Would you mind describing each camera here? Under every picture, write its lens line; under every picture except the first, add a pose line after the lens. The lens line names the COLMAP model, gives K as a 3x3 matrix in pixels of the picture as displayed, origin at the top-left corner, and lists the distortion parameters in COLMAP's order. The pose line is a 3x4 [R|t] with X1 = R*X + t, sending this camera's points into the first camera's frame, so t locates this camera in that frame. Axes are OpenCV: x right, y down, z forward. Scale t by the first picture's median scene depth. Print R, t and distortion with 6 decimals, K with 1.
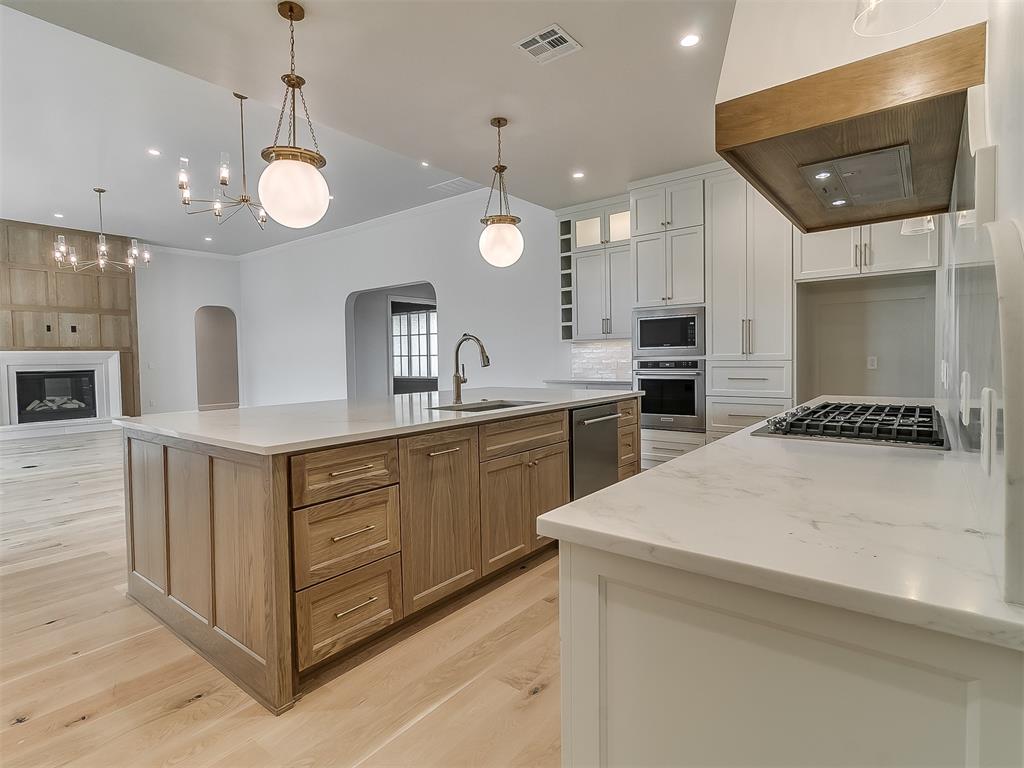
lens RADIAL K [[544.7, 0, 507.5], [0, 544.7, 375.1], [0, 0, 1]] dist [-0.003745, 0.007580]
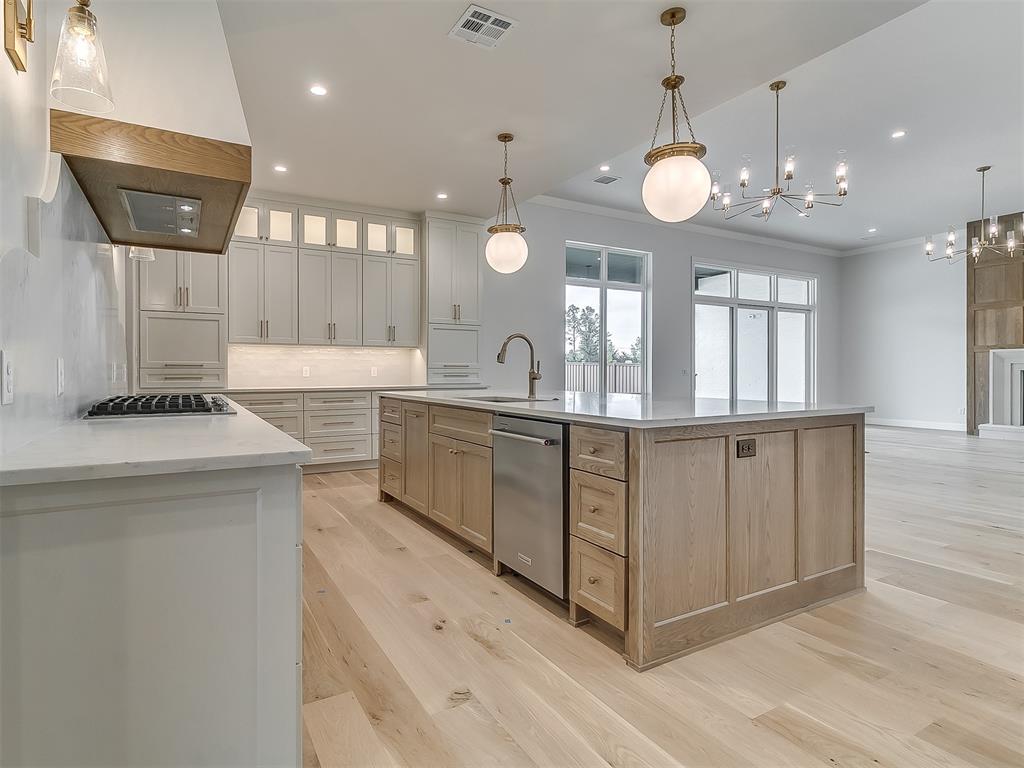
lens RADIAL K [[544.7, 0, 485.4], [0, 544.7, 379.6], [0, 0, 1]] dist [-0.003745, 0.007580]
pose [[-0.364855, 0.026986, -0.930673, 0.601657], [-0.020646, 0.999100, 0.037064, -0.012932], [0.930836, 0.032737, -0.363969, 0.847356]]
